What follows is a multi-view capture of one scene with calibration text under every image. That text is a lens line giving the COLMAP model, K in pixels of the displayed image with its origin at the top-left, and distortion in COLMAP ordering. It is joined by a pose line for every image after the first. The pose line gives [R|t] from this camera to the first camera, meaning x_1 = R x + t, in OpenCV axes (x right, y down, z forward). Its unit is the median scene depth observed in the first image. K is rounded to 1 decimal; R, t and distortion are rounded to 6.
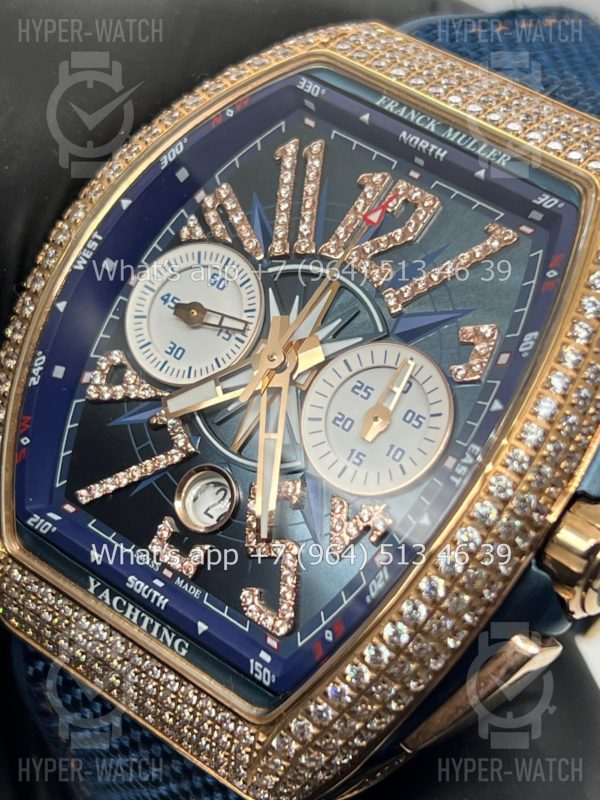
lens RADIAL K [[1915.7, 0, 293.1], [0, 1915.7, 401.1], [0, 0, 1]] dist [0.164520, 0.000000]
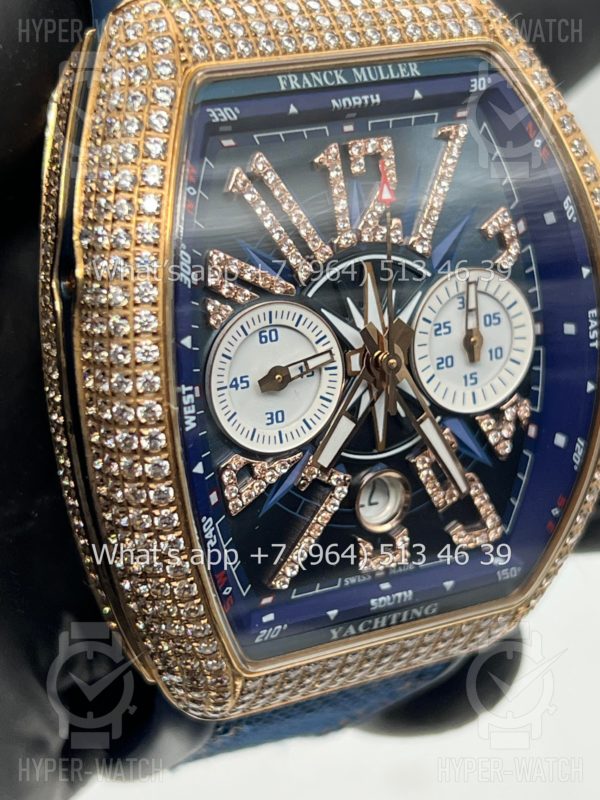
lens RADIAL K [[1915.7, 0, 306.8], [0, 1915.7, 401.2], [0, 0, 1]] dist [0.164520, 0.000000]
pose [[0.459972, -0.695885, 0.551517, -0.606259], [0.325895, 0.710084, 0.624159, -0.657873], [-0.825965, -0.107359, 0.553403, 0.454445]]
